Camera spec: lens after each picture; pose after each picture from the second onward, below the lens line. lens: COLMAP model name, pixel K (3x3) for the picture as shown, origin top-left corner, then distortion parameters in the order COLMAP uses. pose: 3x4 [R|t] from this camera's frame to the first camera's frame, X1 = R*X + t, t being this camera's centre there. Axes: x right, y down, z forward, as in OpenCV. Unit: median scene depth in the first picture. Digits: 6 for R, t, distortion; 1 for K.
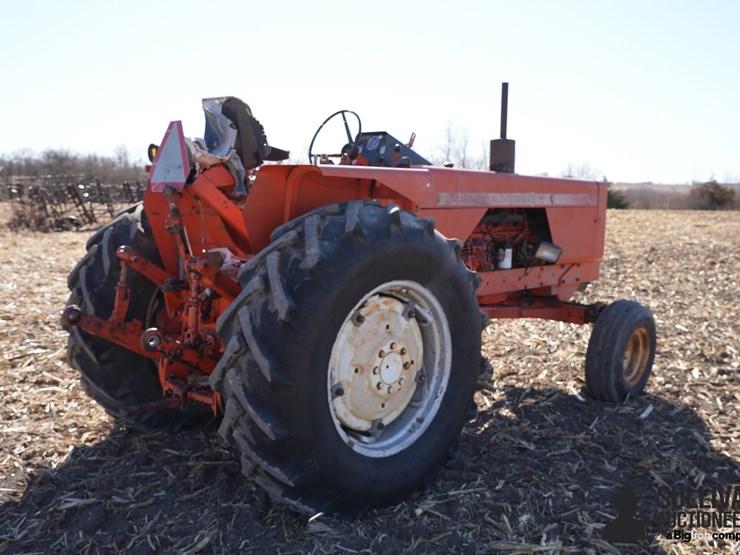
lens RADIAL K [[772.9, 0, 370.0], [0, 772.9, 277.5], [0, 0, 1]] dist [-0.017419, 0.126683]
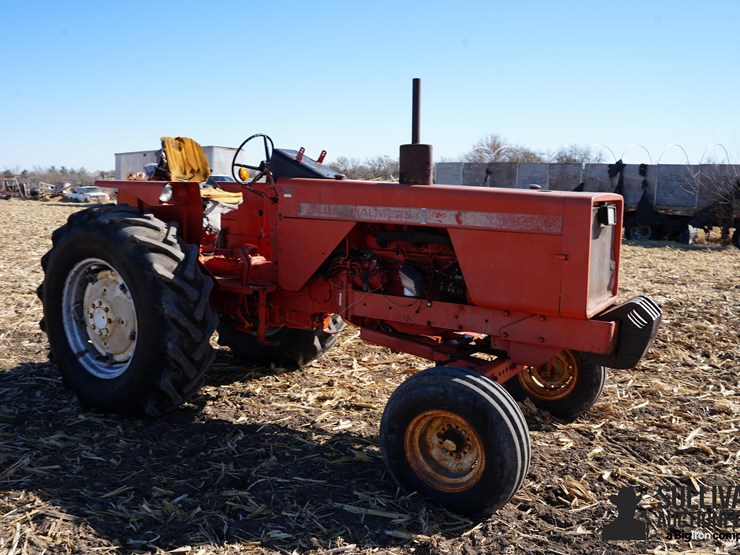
lens RADIAL K [[672.4, 0, 370.0], [0, 672.4, 277.5], [0, 0, 1]] dist [-0.074964, 0.010412]
pose [[0.225607, 0.122956, -0.966428, 0.964797], [-0.136696, 0.986185, 0.093559, -0.104240], [0.964581, 0.110999, 0.239298, 0.850390]]
